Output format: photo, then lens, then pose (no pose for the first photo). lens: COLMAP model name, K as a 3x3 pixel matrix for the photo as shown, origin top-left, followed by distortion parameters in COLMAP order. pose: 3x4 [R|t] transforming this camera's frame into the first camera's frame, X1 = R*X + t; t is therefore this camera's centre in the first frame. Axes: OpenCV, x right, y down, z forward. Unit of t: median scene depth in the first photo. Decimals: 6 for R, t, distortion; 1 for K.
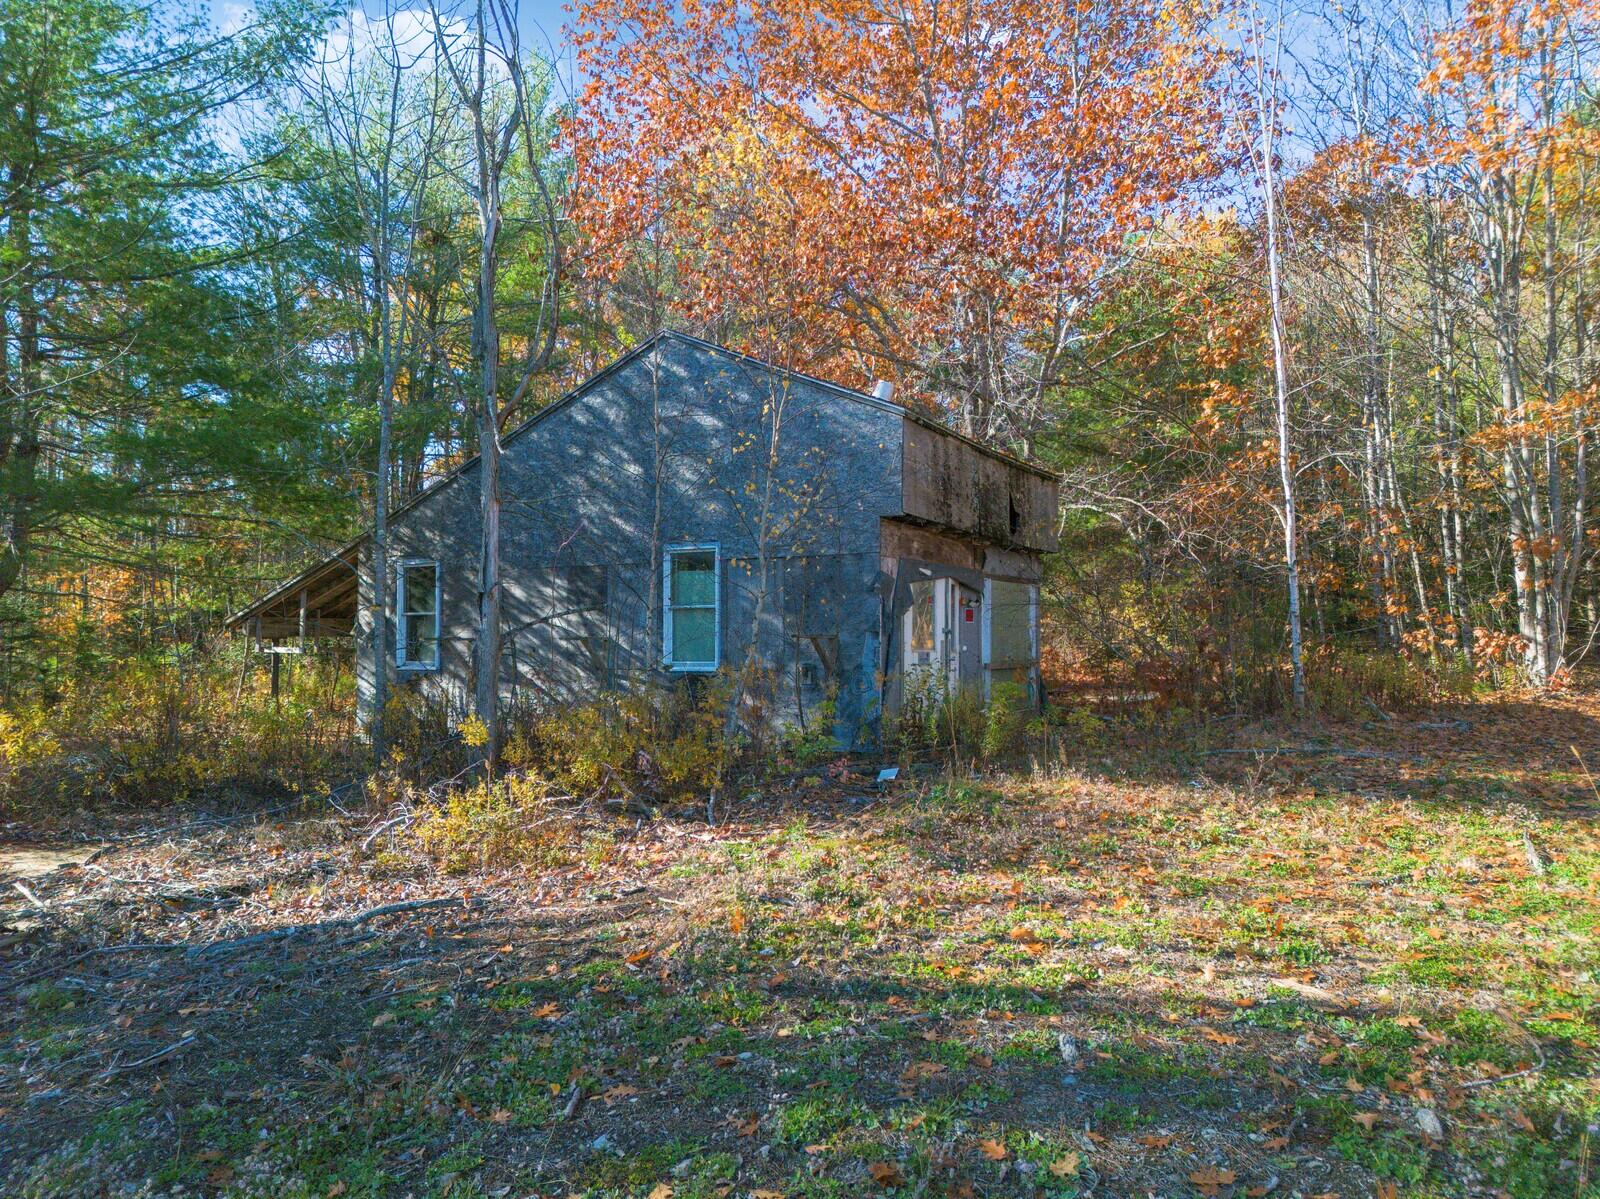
lens RADIAL K [[1092.9, 0, 798.2], [0, 1092.9, 594.6], [0, 0, 1]] dist [0.065904, -0.070098]
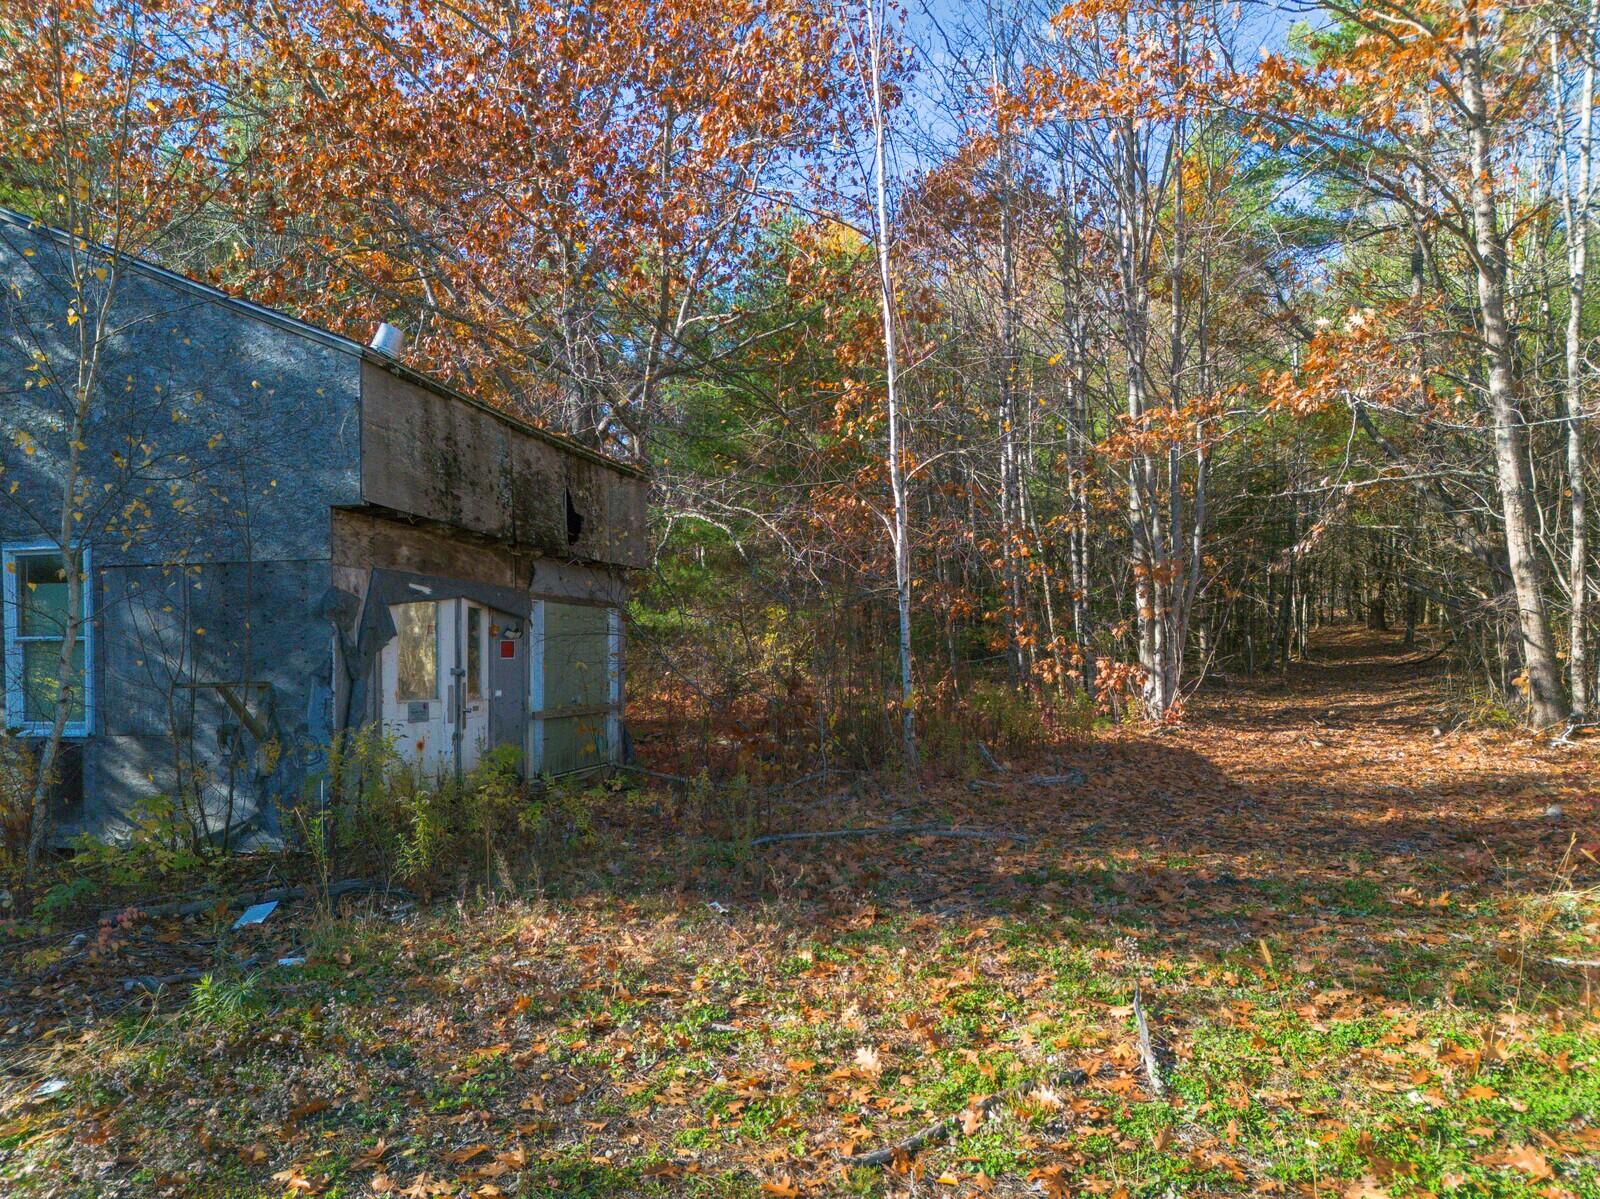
lens RADIAL K [[1128.6, 0, 795.0], [0, 1128.6, 679.3], [0, 0, 1]] dist [0.031299, -0.001053]
pose [[0.961121, -0.010425, 0.275931, 0.114123], [-0.004401, 0.998582, 0.053057, -0.002044], [-0.276093, -0.052209, 0.959712, 0.173212]]
